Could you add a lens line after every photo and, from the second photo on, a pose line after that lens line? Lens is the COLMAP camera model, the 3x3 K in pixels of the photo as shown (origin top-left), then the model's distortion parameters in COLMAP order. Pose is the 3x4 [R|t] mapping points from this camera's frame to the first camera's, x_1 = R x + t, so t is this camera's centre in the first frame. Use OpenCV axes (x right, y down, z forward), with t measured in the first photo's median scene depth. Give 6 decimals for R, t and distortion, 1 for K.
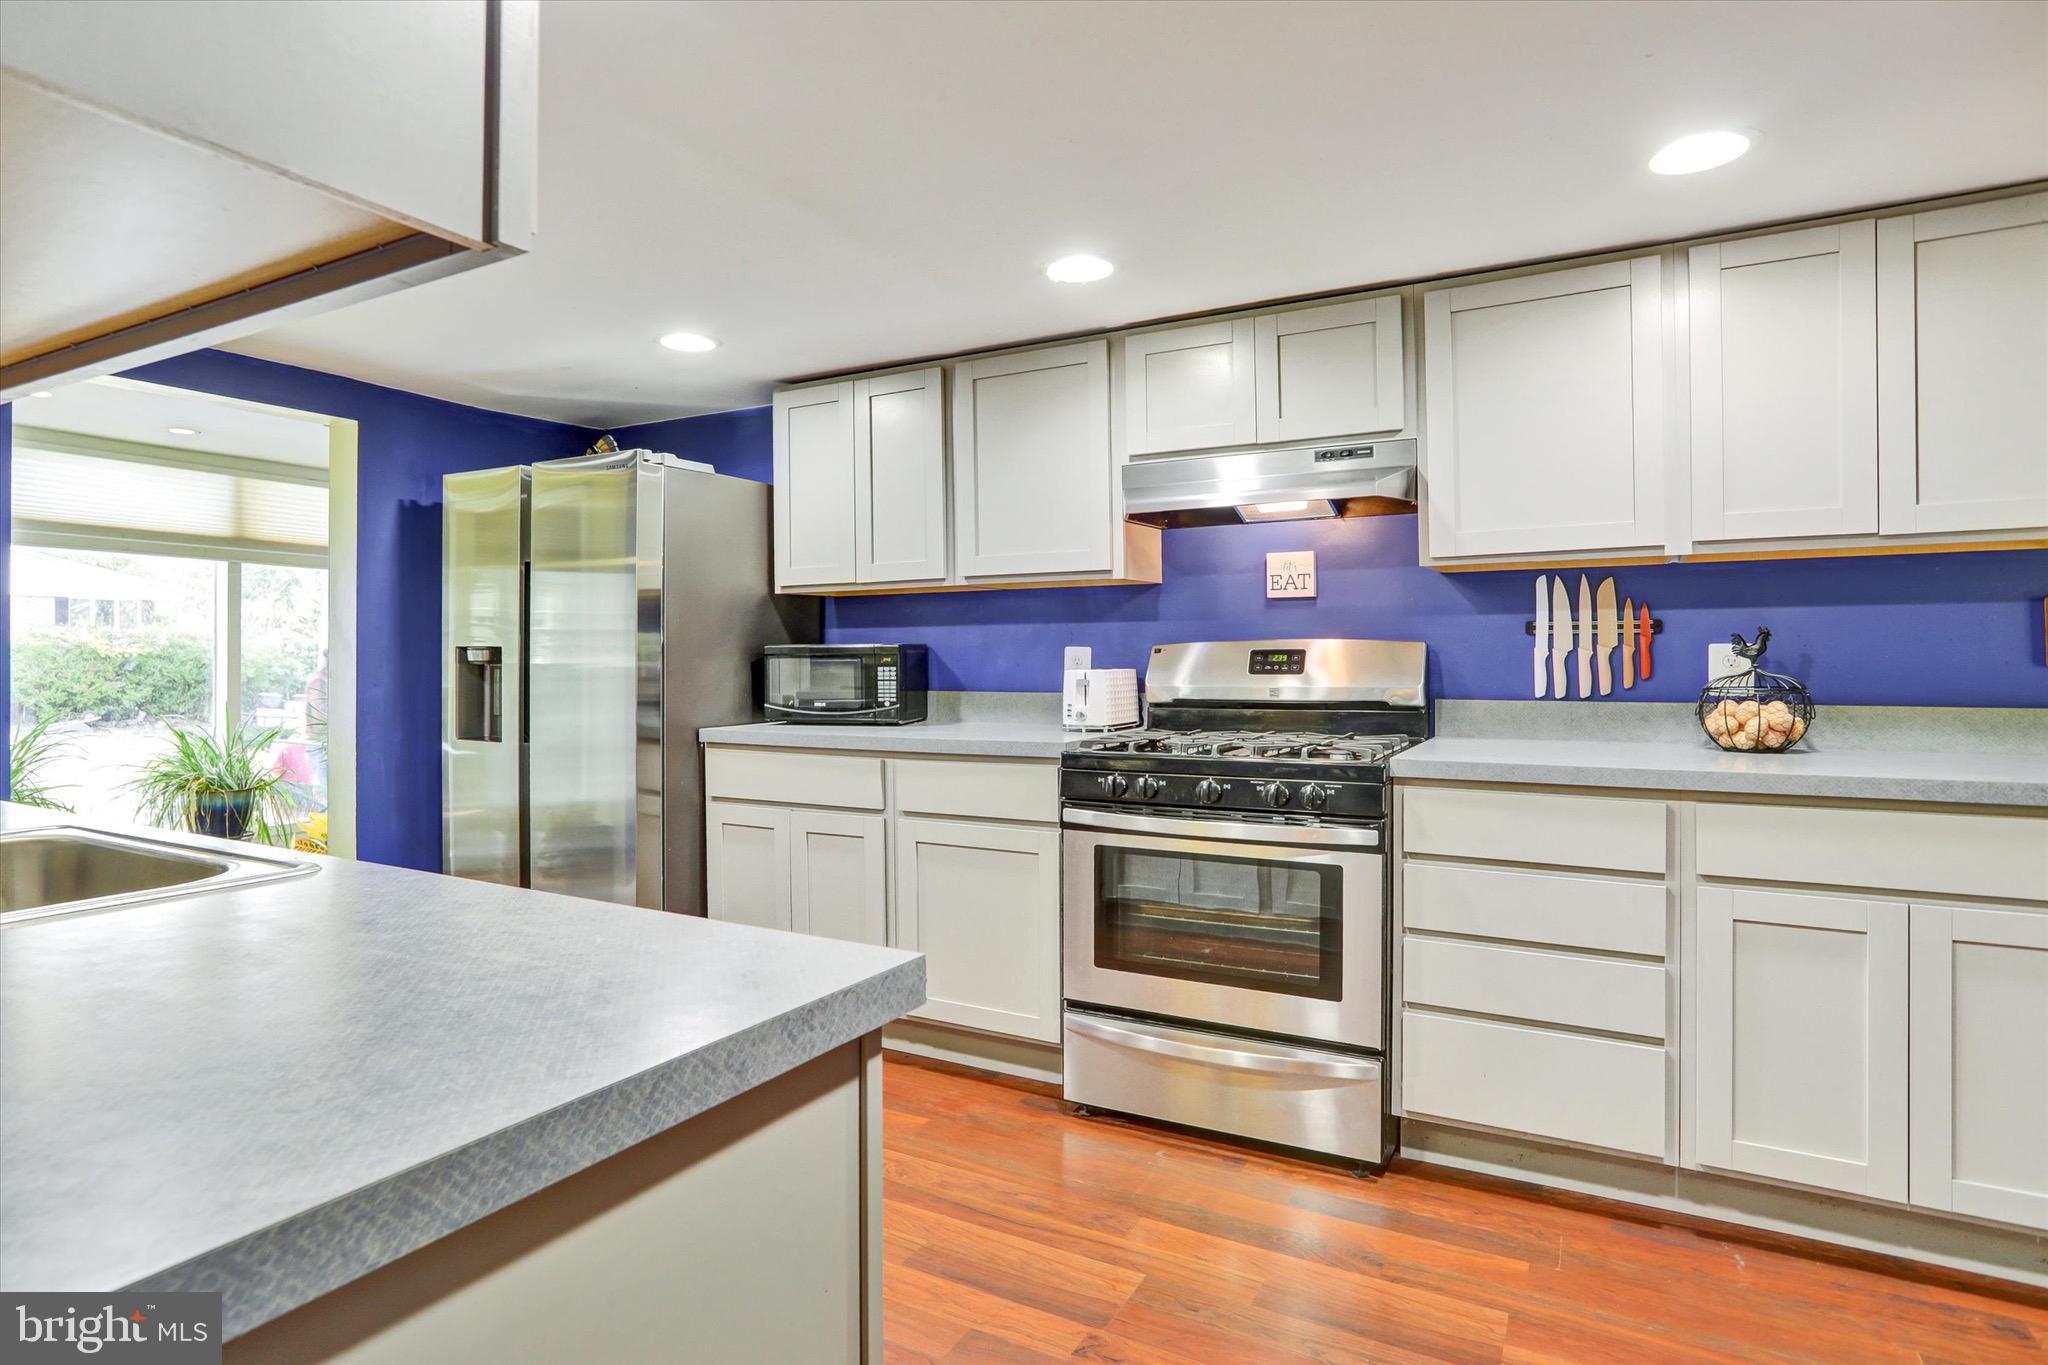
lens RADIAL K [[1139.2, 0, 1018.8], [0, 1139.2, 649.5], [0, 0, 1]] dist [-0.001453, 0.001027]
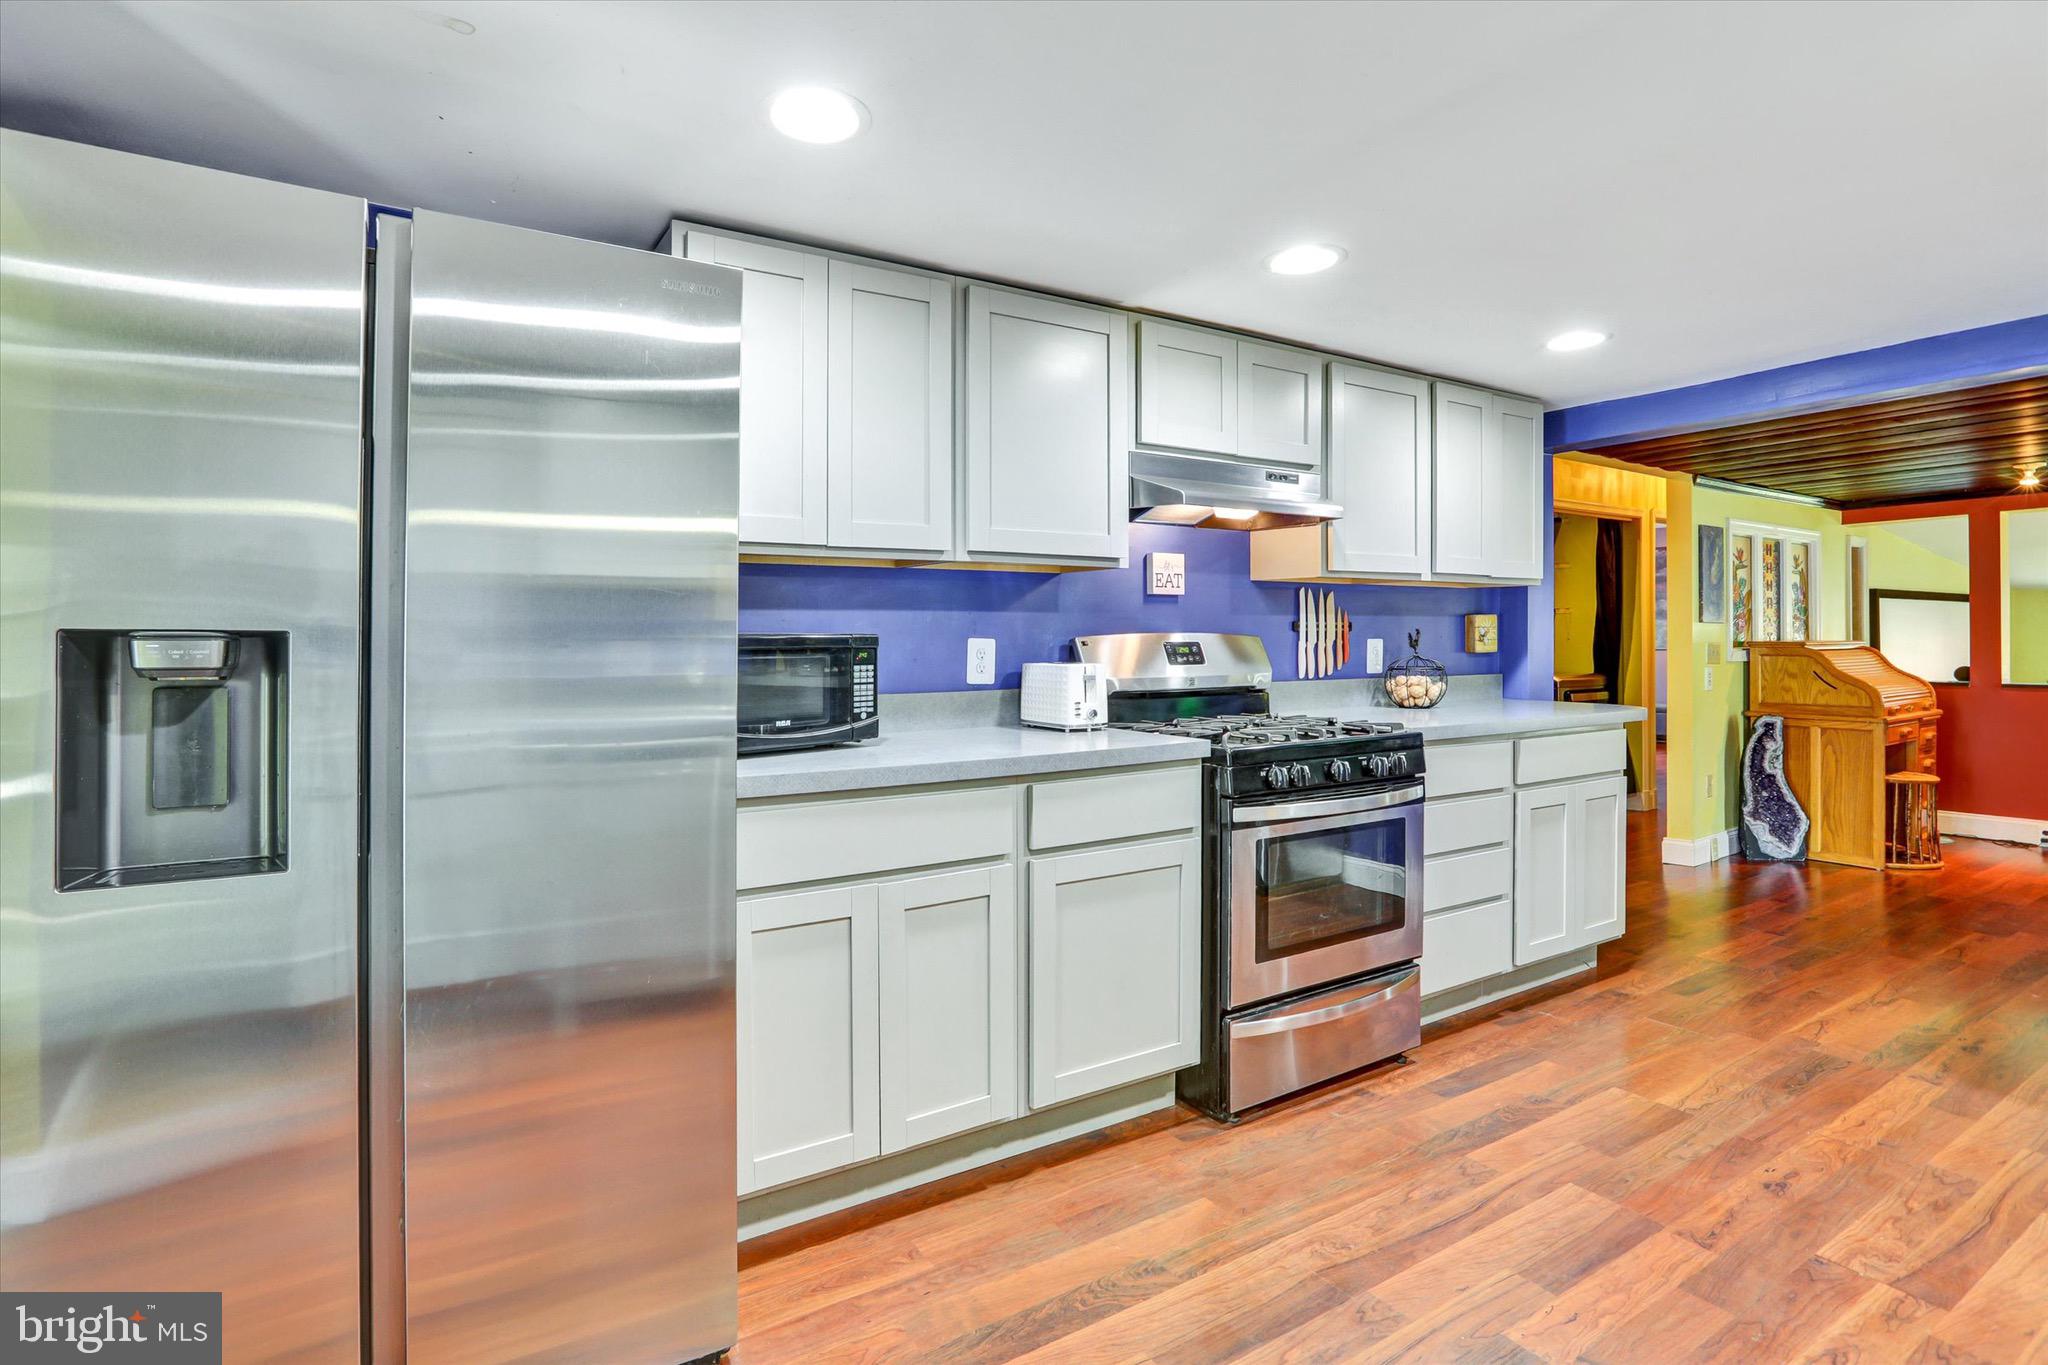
lens RADIAL K [[1017.1, 0, 1023.9], [0, 1017.1, 640.8], [0, 0, 1]] dist [-0.022800, 0.000782]
pose [[0.485332, 0.002577, 0.874326, -0.751742], [-0.004419, 0.999990, -0.000494, -0.000247], [-0.874319, -0.003624, 0.485339, 0.708073]]
